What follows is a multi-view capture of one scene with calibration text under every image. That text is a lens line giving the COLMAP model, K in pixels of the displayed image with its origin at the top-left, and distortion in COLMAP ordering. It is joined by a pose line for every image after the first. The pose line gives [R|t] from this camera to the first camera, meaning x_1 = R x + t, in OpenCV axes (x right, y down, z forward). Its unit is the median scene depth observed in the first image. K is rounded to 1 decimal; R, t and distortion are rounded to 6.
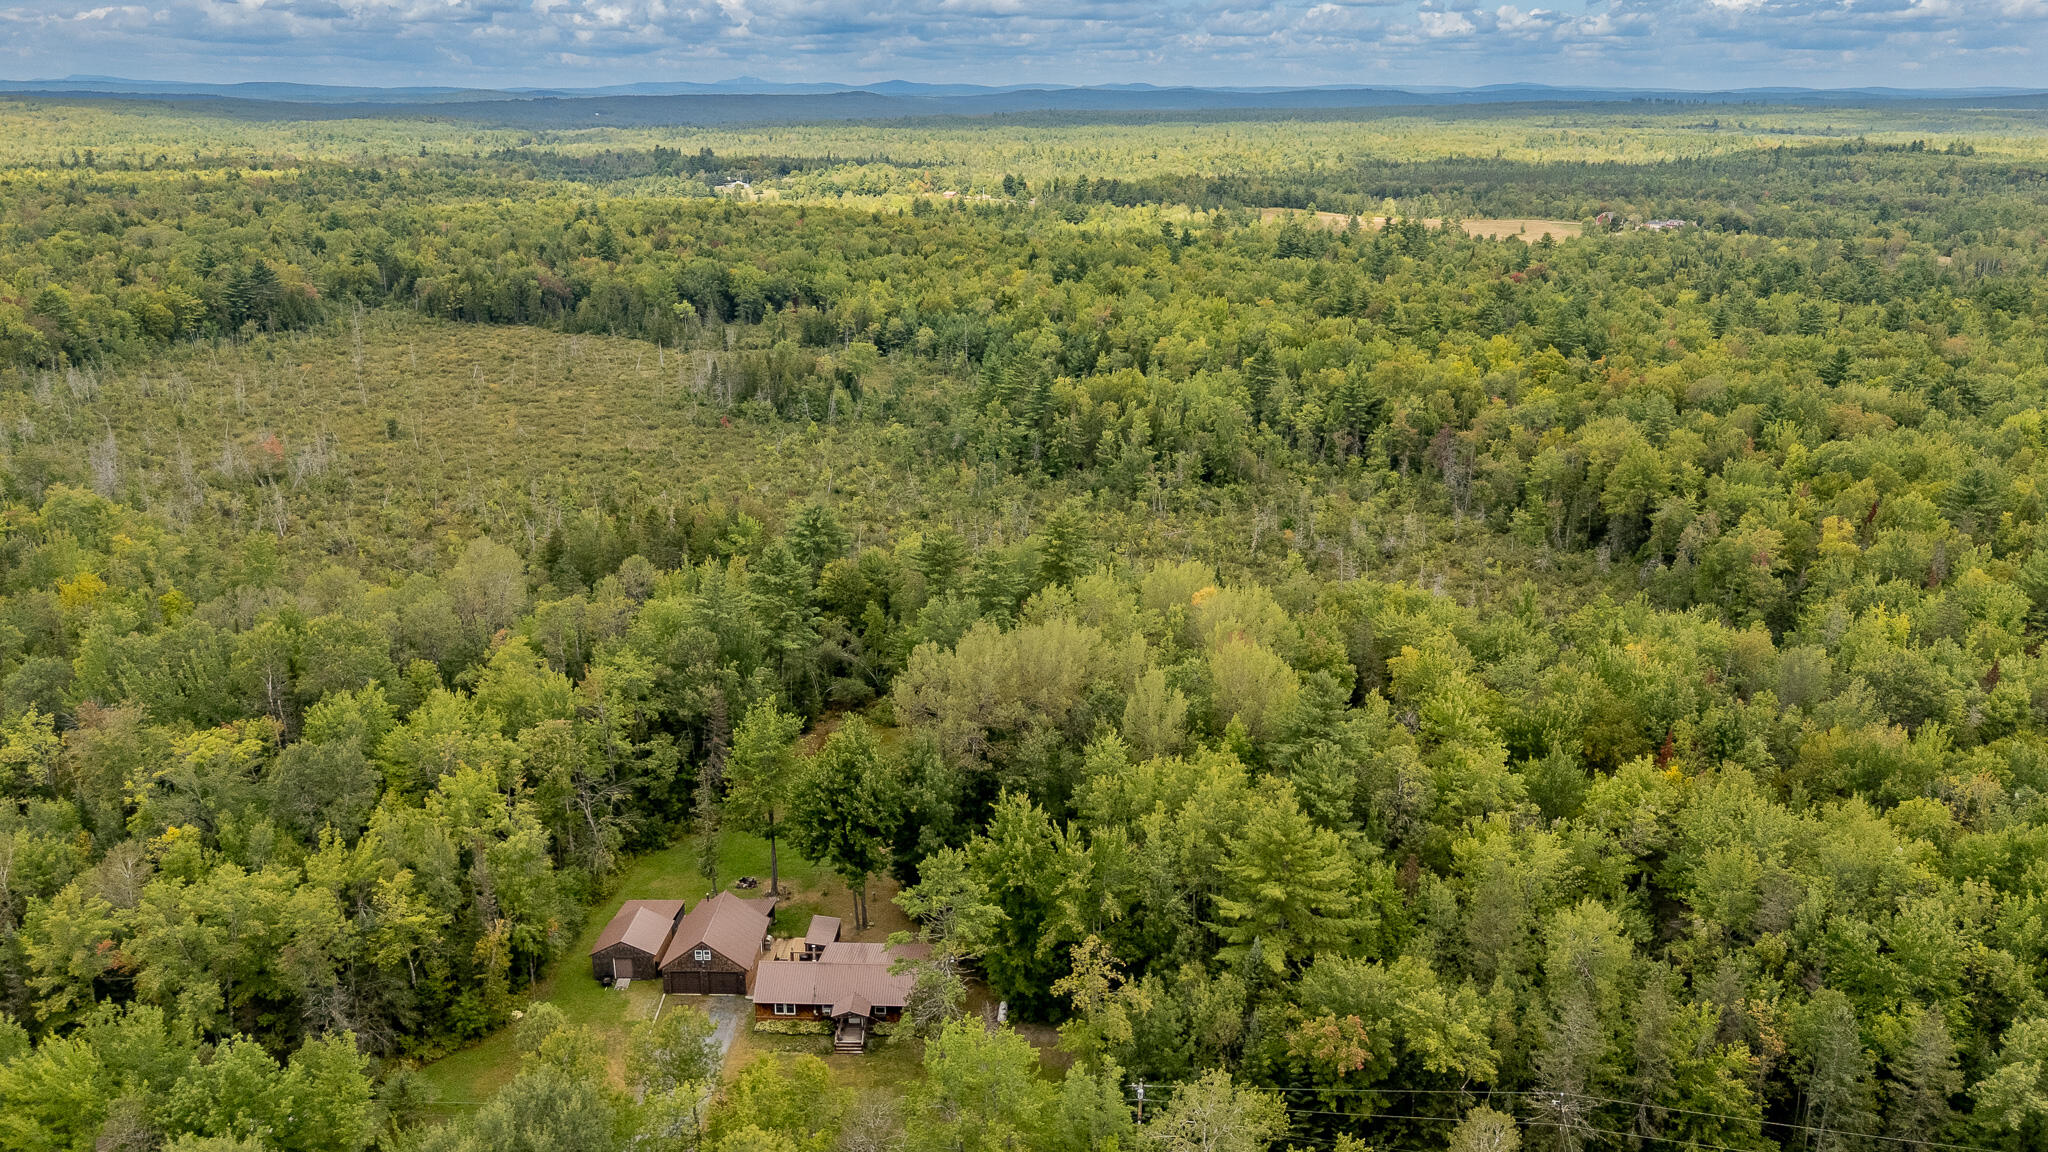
lens RADIAL K [[1498.0, 0, 1024.0], [0, 1498.0, 576.0], [0, 0, 1]] dist [0.090867, -0.117121]
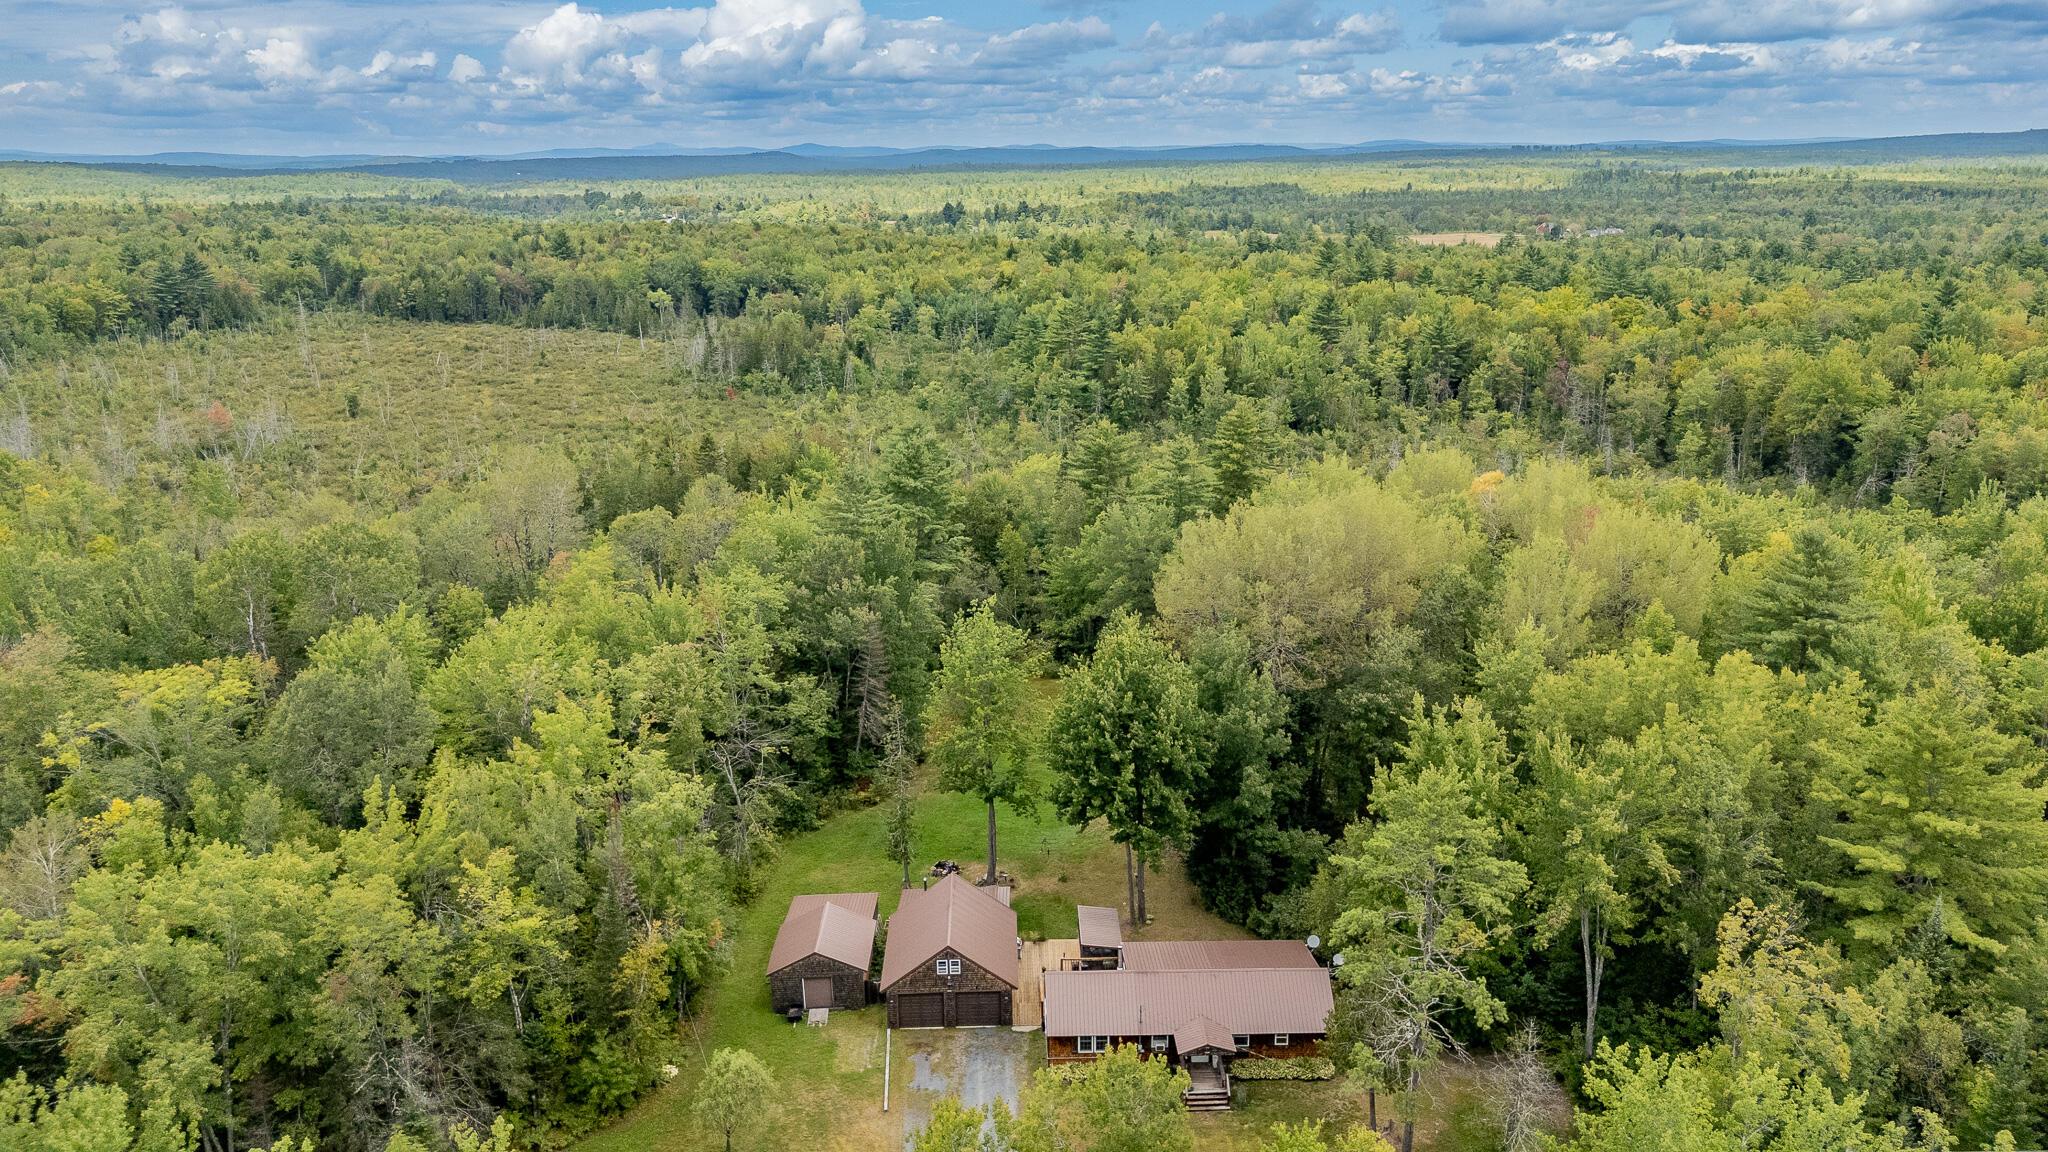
lens RADIAL K [[1460.6, 0, 1024.0], [0, 1460.6, 576.0], [0, 0, 1]] dist [0.092605, -0.107133]
pose [[0.998373, -0.029707, 0.048673, -0.164048], [0.030892, 0.999240, -0.023790, 0.076910], [-0.047929, 0.025255, 0.998531, 0.281251]]
